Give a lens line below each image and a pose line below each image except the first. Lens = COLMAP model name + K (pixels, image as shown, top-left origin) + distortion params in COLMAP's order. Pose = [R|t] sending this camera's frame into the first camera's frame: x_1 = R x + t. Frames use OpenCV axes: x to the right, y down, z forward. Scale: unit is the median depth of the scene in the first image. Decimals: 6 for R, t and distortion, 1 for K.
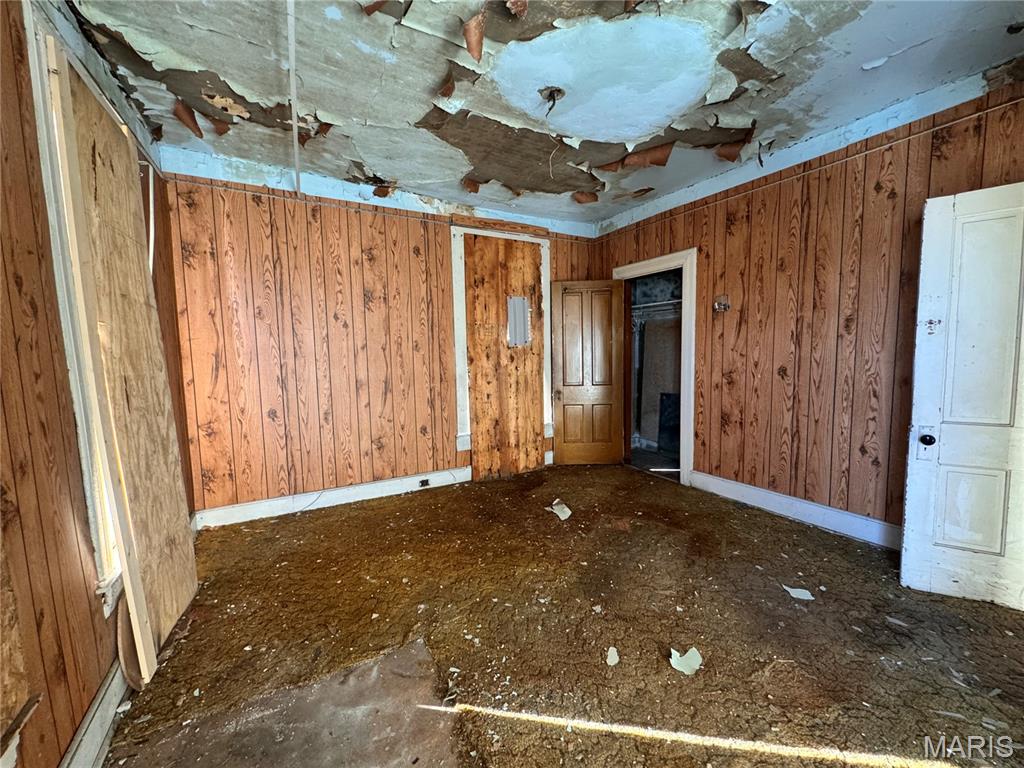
lens RADIAL K [[408.4, 0, 513.3], [0, 408.4, 383.3], [0, 0, 1]] dist [-0.005289, 0.000913]
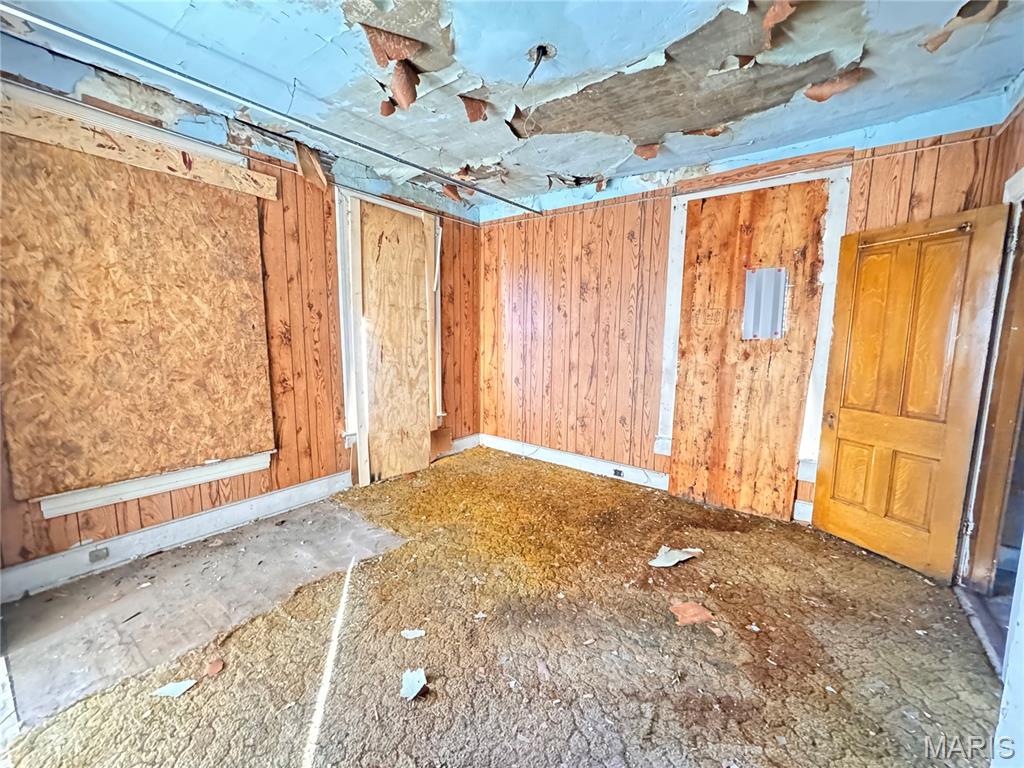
lens RADIAL K [[408.4, 0, 511.1], [0, 408.4, 384.1], [0, 0, 1]] dist [-0.005289, 0.000913]
pose [[0.392030, 0.138585, -0.909454, 0.573540], [-0.101862, 0.989048, 0.106805, -0.050975], [0.914296, 0.050769, 0.401853, 0.365906]]
